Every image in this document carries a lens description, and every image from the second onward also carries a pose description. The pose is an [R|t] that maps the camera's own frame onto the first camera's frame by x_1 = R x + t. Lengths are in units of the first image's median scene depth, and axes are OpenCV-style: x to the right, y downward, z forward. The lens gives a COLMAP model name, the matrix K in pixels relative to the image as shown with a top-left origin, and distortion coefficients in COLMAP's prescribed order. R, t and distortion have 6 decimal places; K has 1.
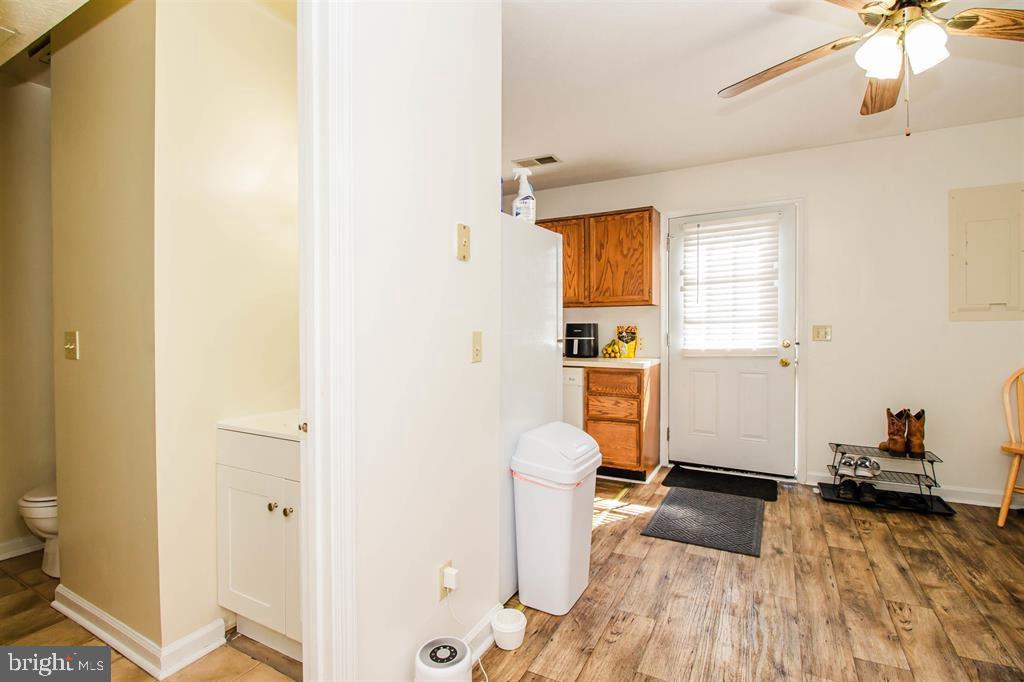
lens RADIAL K [[487.6, 0, 507.2], [0, 487.6, 338.2], [0, 0, 1]] dist [0.001797, -0.013251]
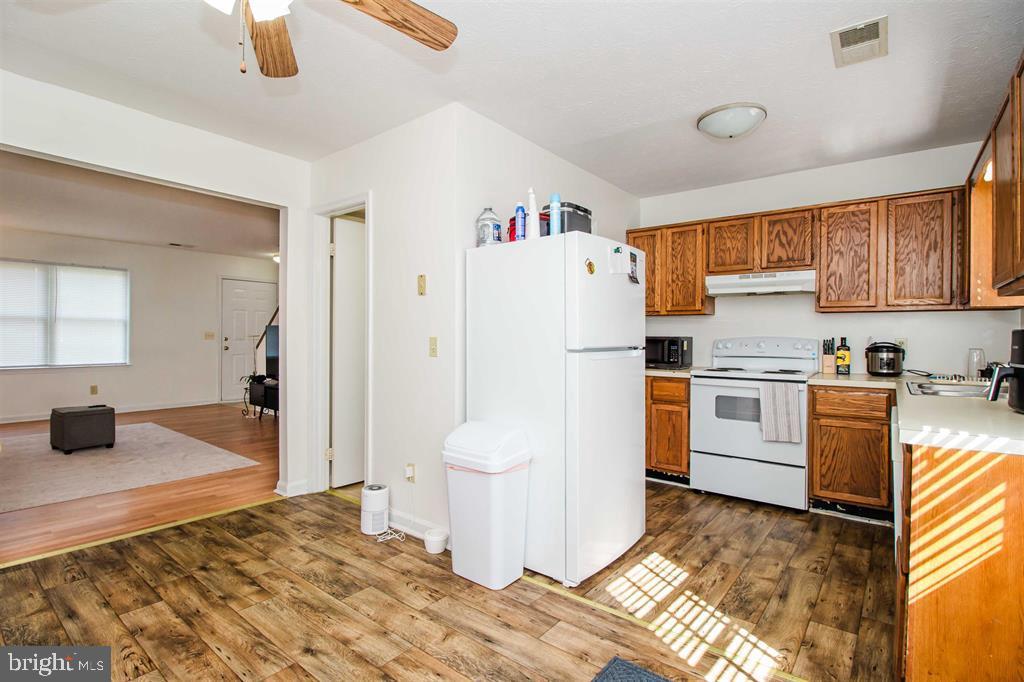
lens RADIAL K [[487.6, 0, 506.7], [0, 487.6, 339.8], [0, 0, 1]] dist [0.001797, -0.013251]
pose [[-0.169383, 0.015004, -0.985436, 0.424447], [-0.026100, 0.999465, 0.019704, -0.012885], [0.985205, 0.029058, -0.168901, 0.489937]]
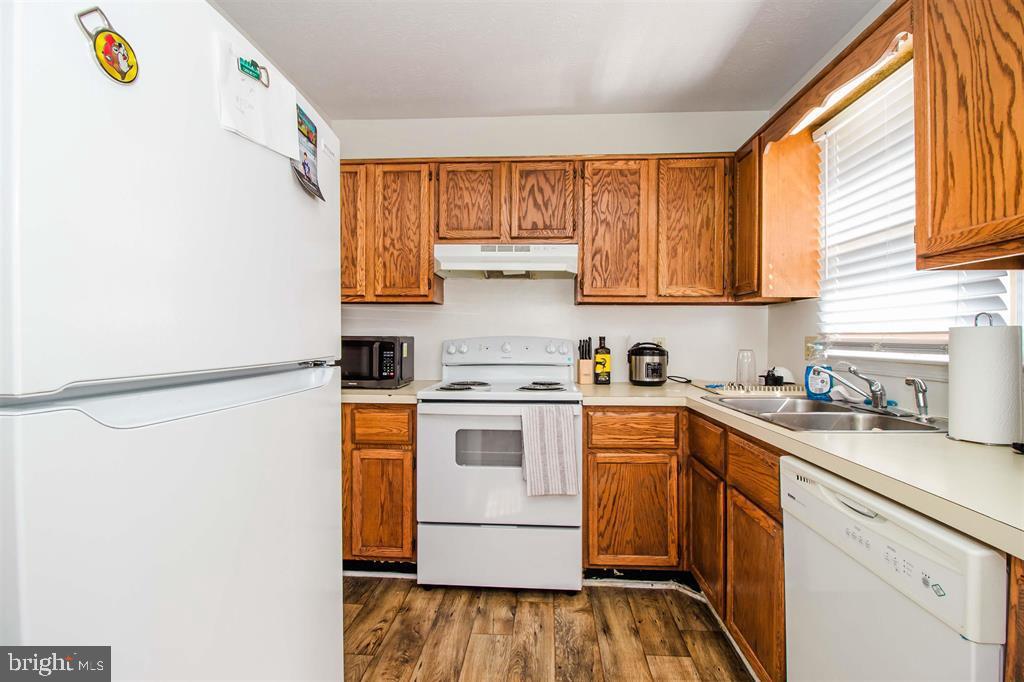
lens RADIAL K [[487.6, 0, 507.5], [0, 487.6, 339.6], [0, 0, 1]] dist [0.001797, -0.013251]
pose [[0.421395, 0.013342, -0.906779, 0.197653], [-0.026428, 0.999648, 0.002427, -0.011324], [0.906492, 0.022941, 0.421599, 0.514483]]
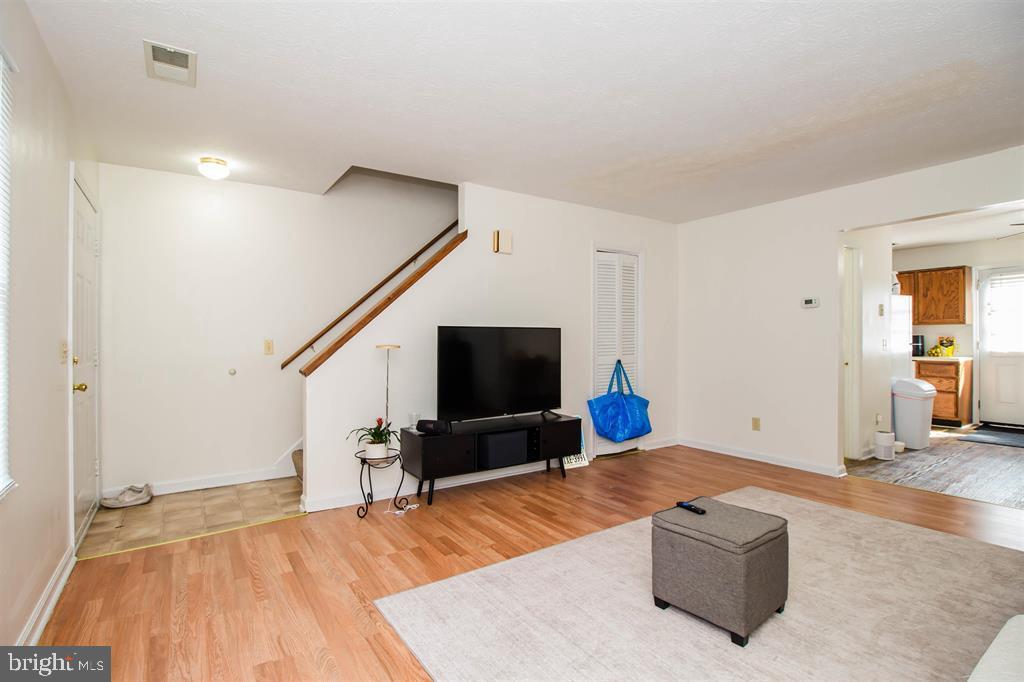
lens RADIAL K [[487.6, 0, 514.1], [0, 487.6, 334.9], [0, 0, 1]] dist [0.001797, -0.013251]
pose [[0.890123, -0.000772, -0.455719, -0.555060], [-0.011216, 0.999659, -0.023601, 0.041915], [0.455581, 0.026119, 0.889811, -2.006769]]
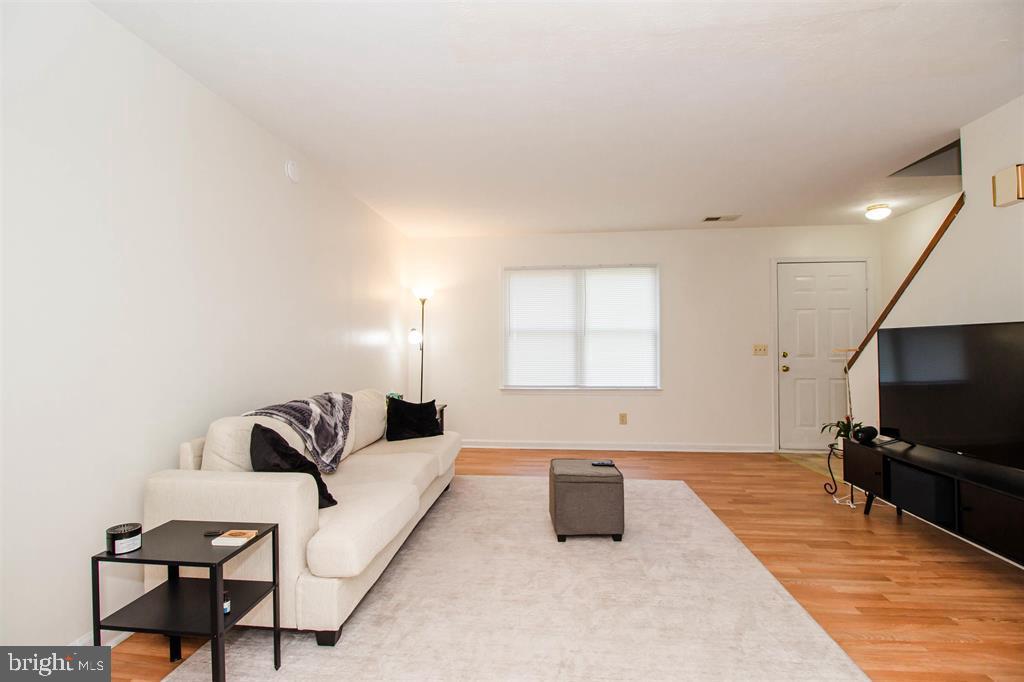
lens RADIAL K [[487.6, 0, 504.2], [0, 487.6, 340.5], [0, 0, 1]] dist [0.001797, -0.013251]
pose [[-0.922300, 0.006917, -0.386412, 0.095733], [0.004926, 0.999969, 0.006142, -0.003651], [0.386442, 0.003761, -0.922306, 0.170787]]
